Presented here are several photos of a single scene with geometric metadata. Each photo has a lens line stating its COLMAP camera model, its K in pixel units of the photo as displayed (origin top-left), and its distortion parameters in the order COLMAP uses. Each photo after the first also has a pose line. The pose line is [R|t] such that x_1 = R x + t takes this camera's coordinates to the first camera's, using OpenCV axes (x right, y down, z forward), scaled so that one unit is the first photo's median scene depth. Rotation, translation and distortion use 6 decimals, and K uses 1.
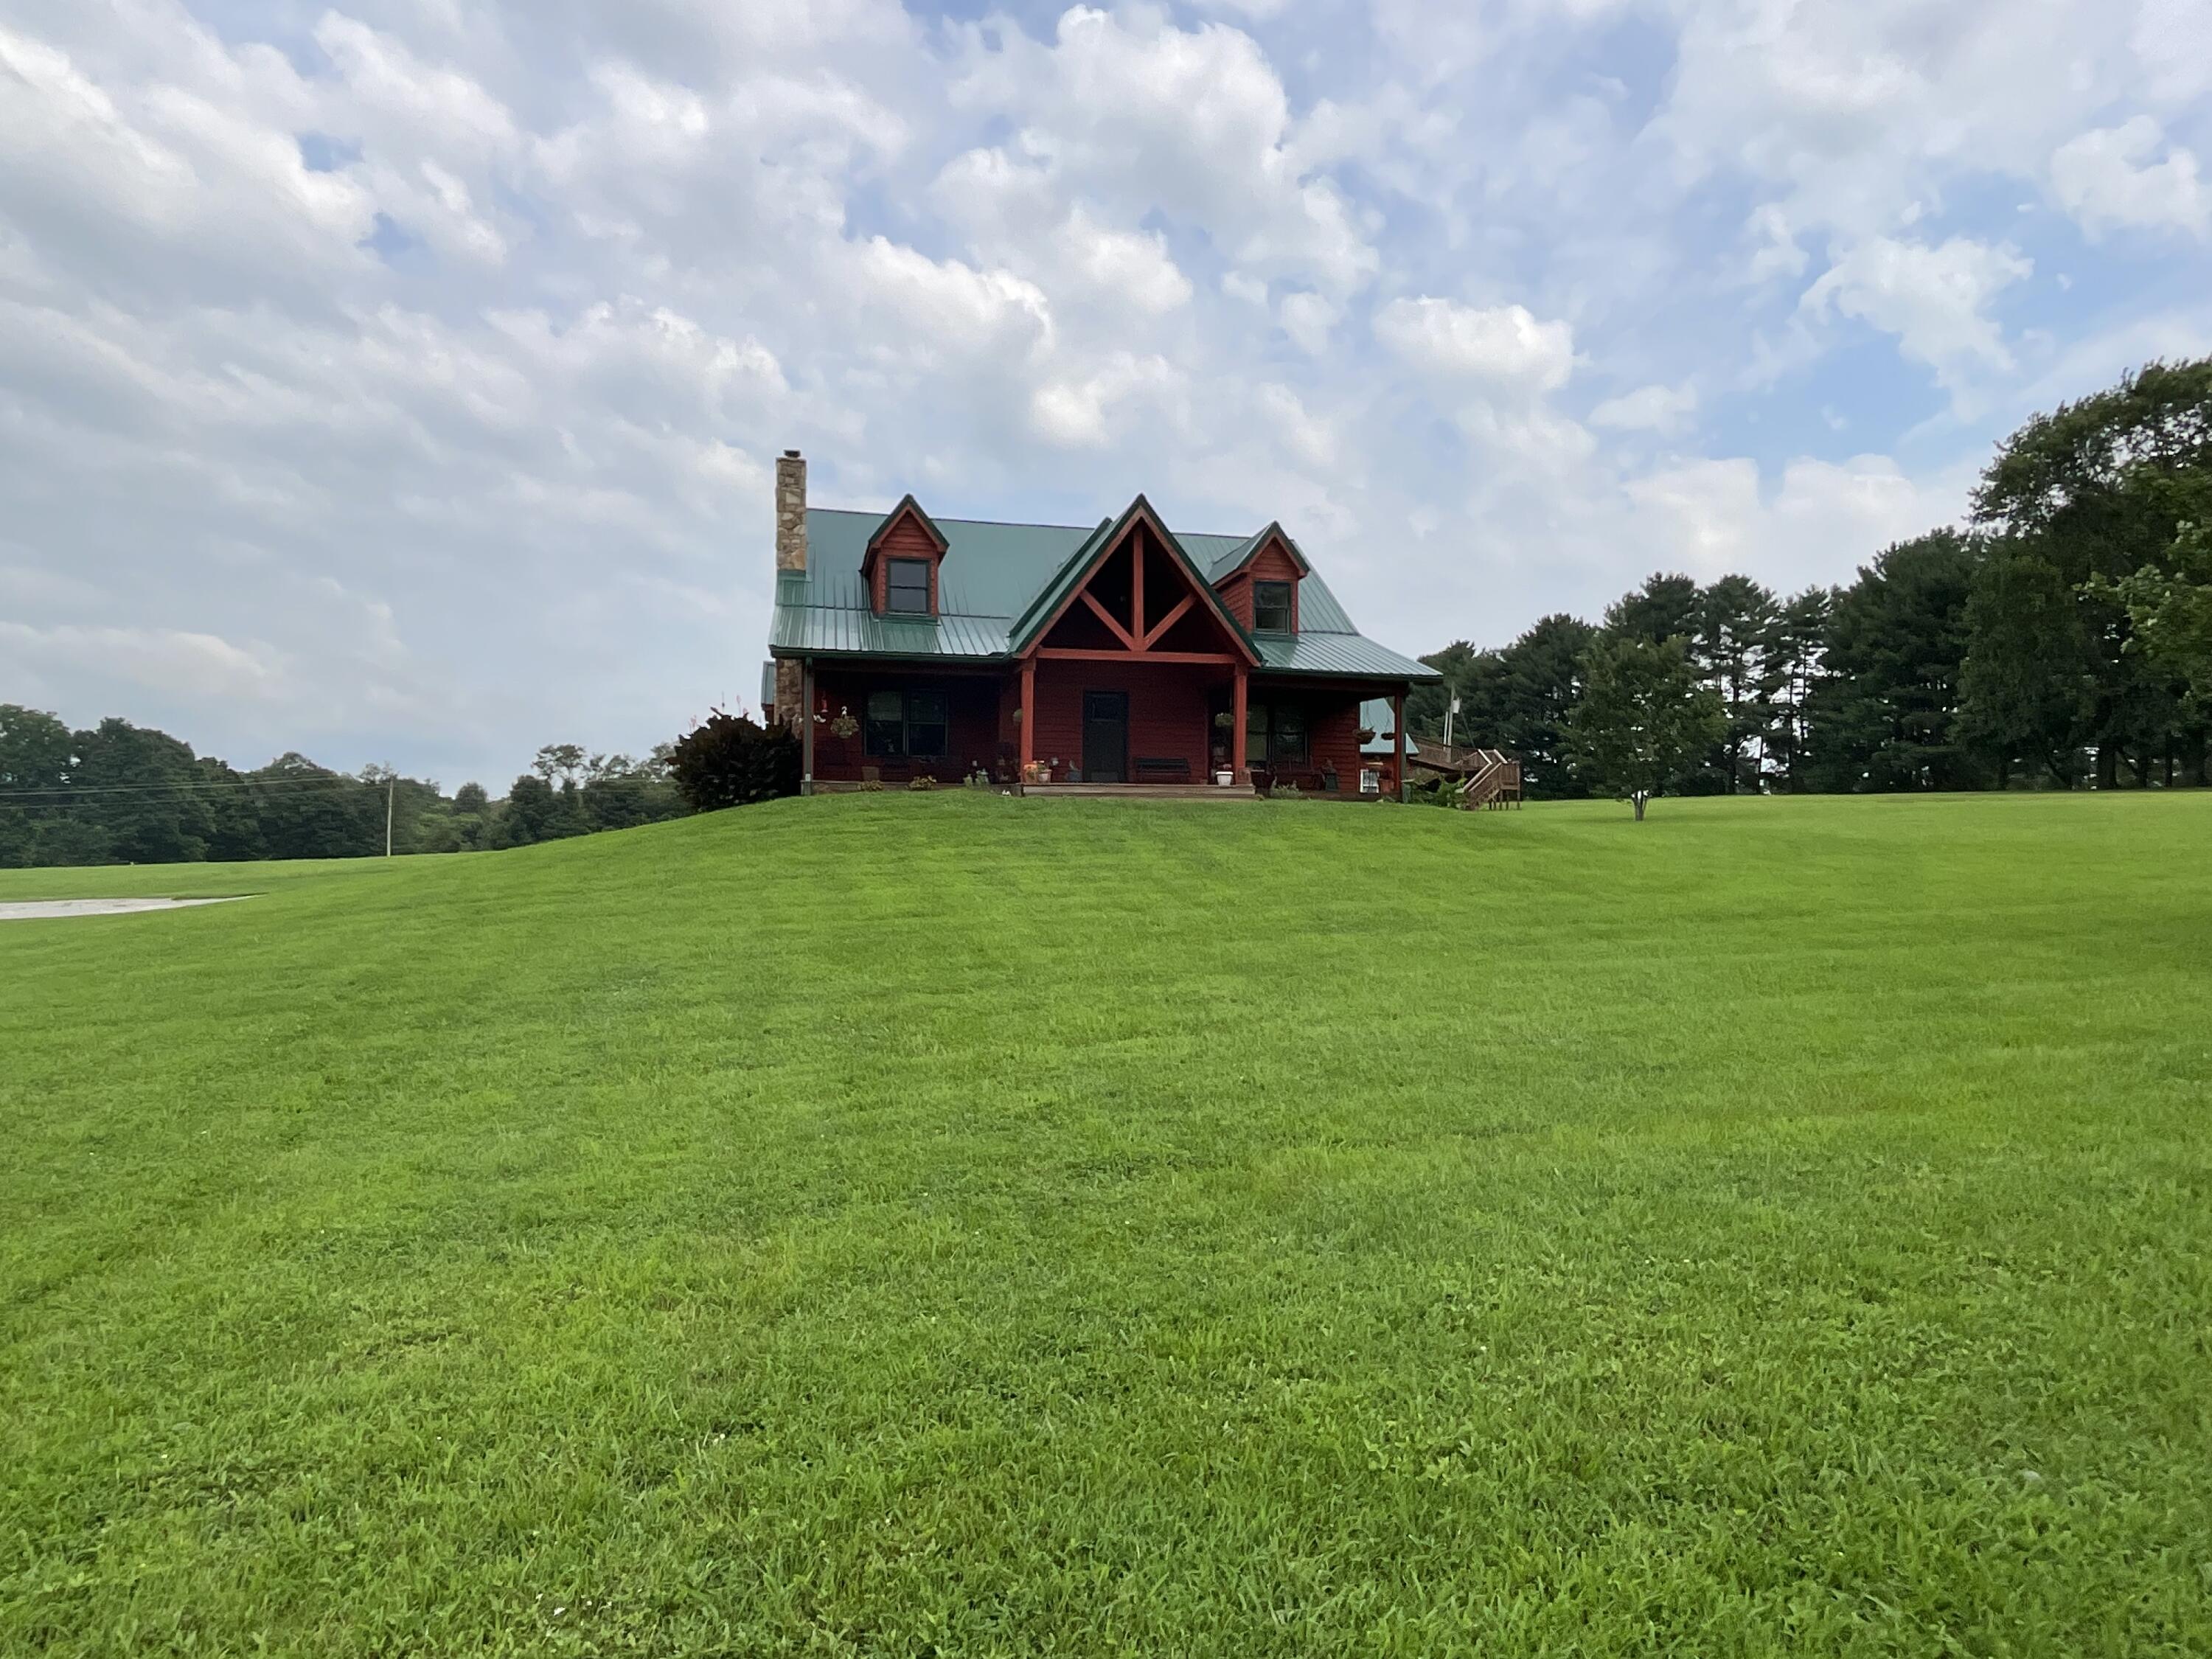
lens RADIAL K [[1225.0, 0, 1099.6], [0, 1225.0, 825.9], [0, 0, 1]] dist [0.032342, 0.000430]
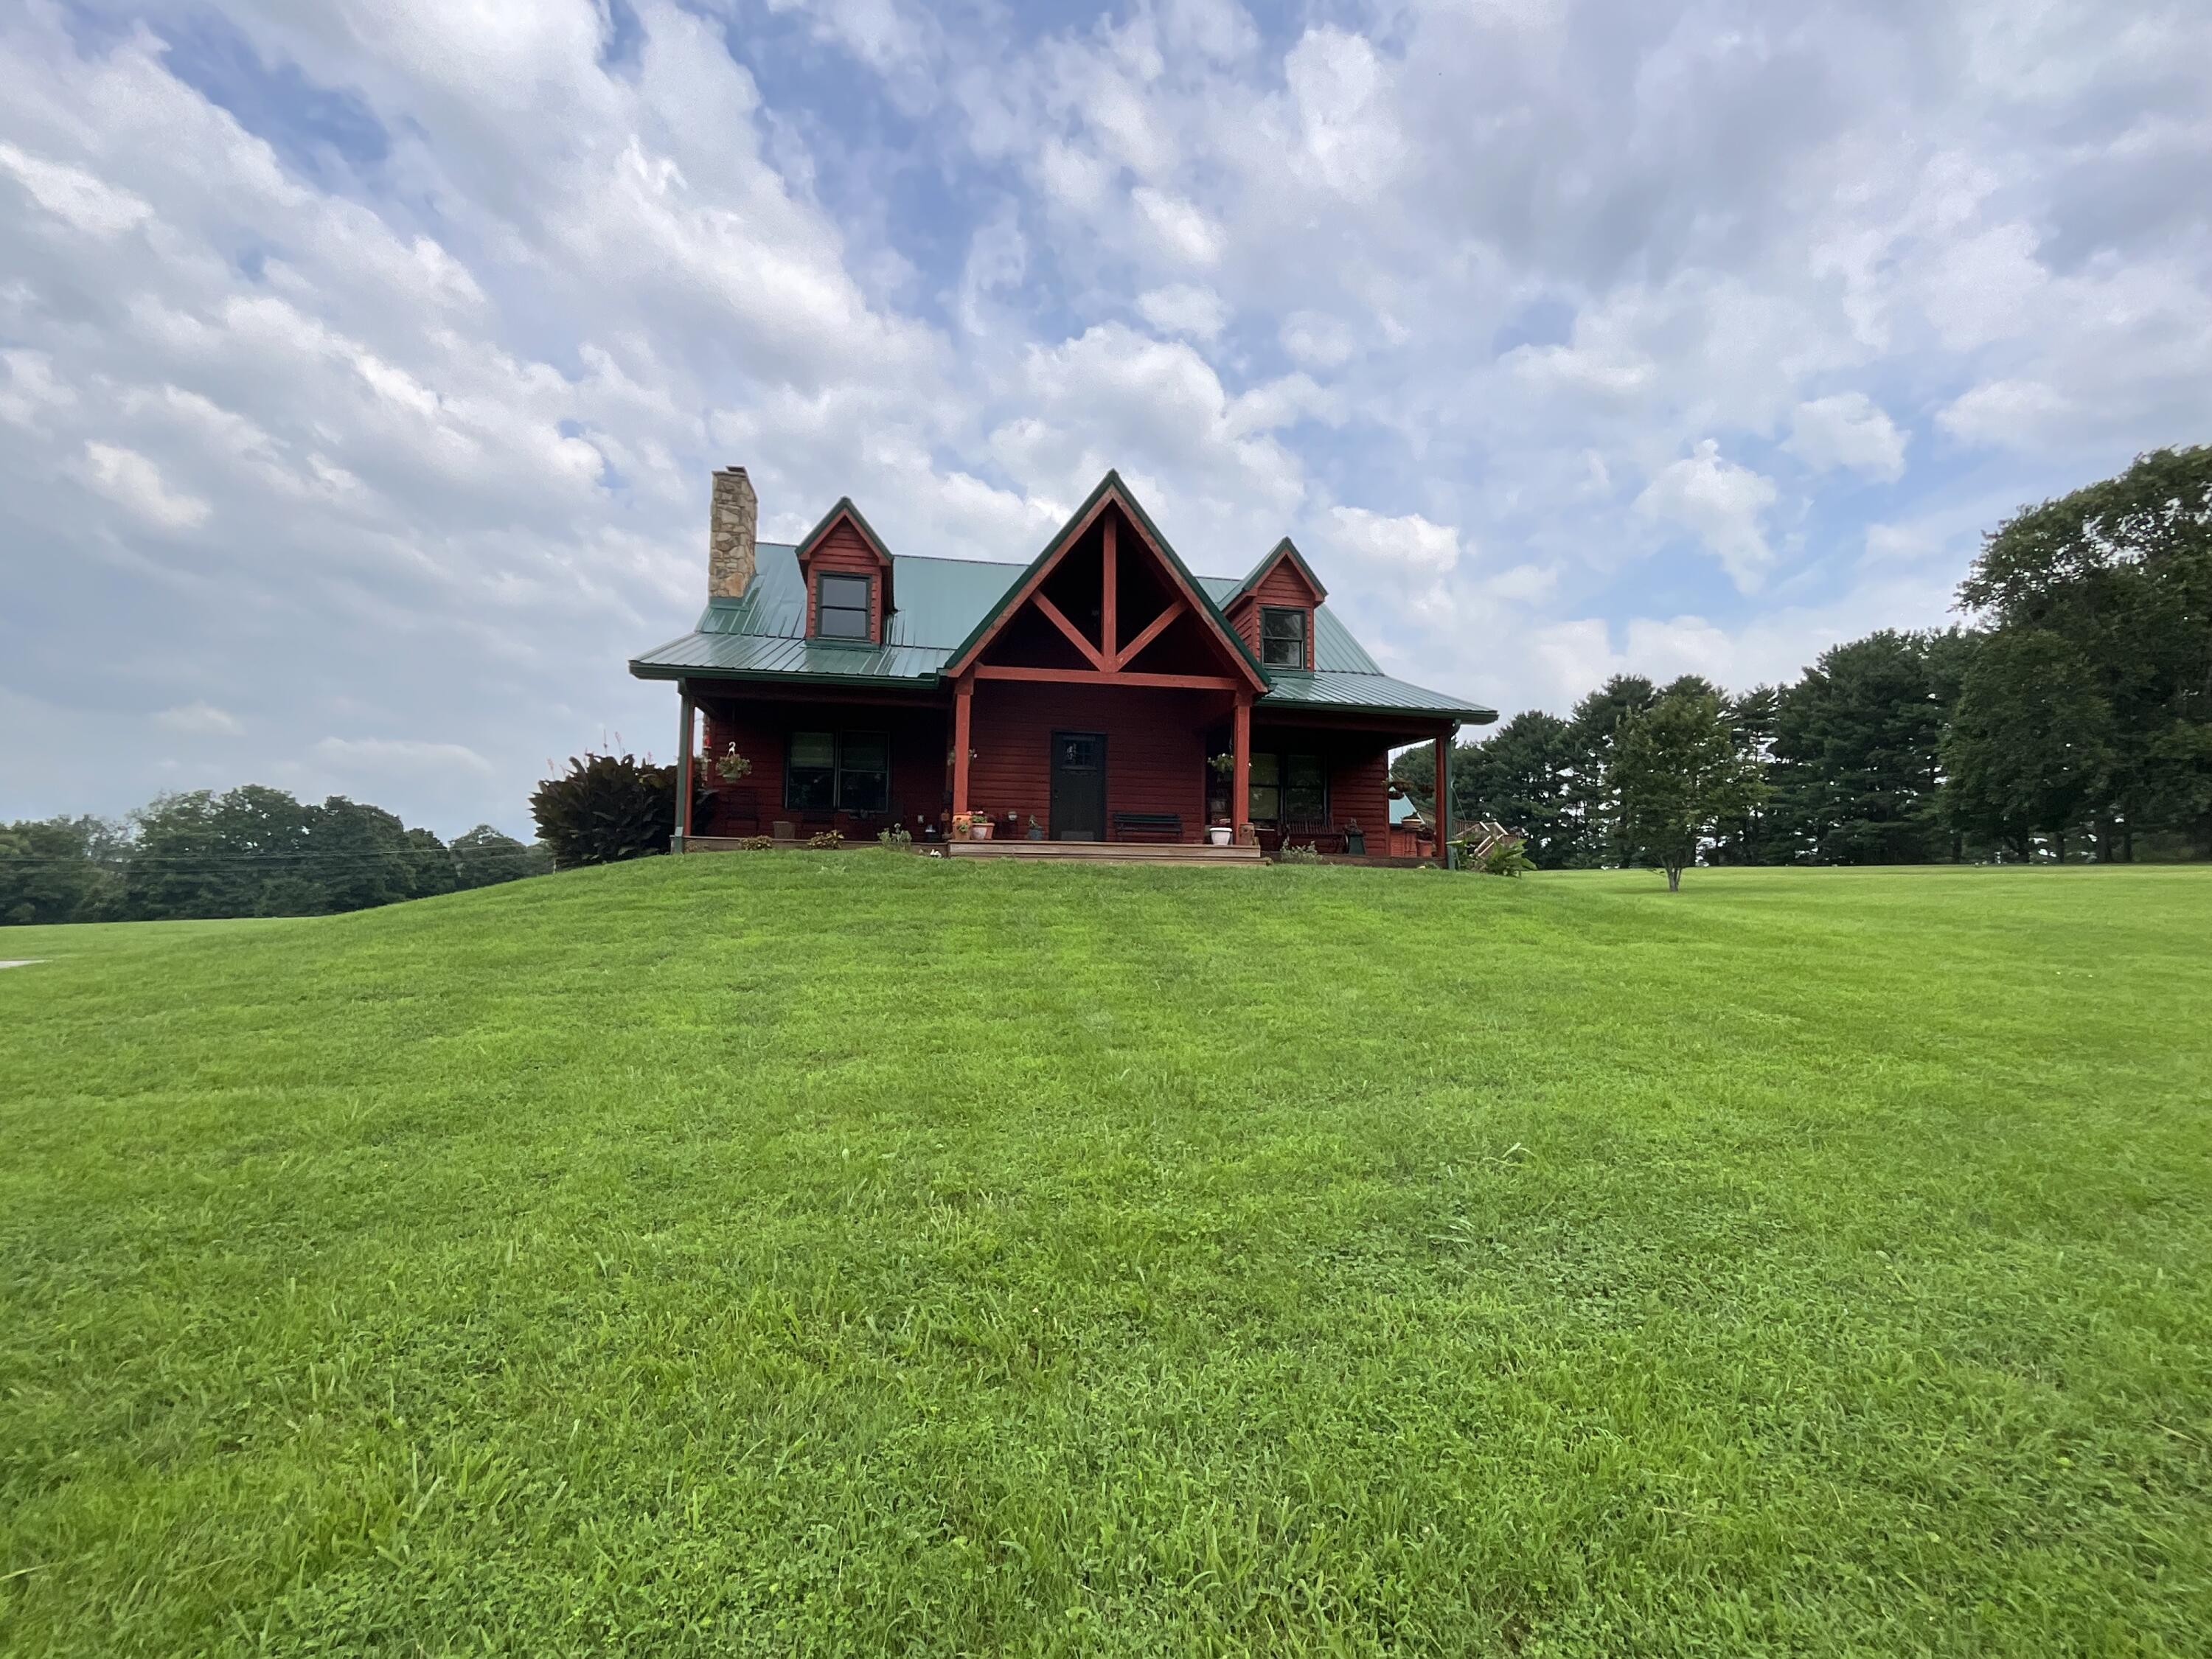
lens RADIAL K [[970.3, 0, 1109.6], [0, 970.3, 828.5], [0, 0, 1]] dist [0.021568, 0.001163]
pose [[0.999174, 0.005037, -0.040335, 0.031999], [-0.007483, 0.998126, -0.060728, -0.003344], [0.039953, 0.060980, 0.997339, 0.218893]]
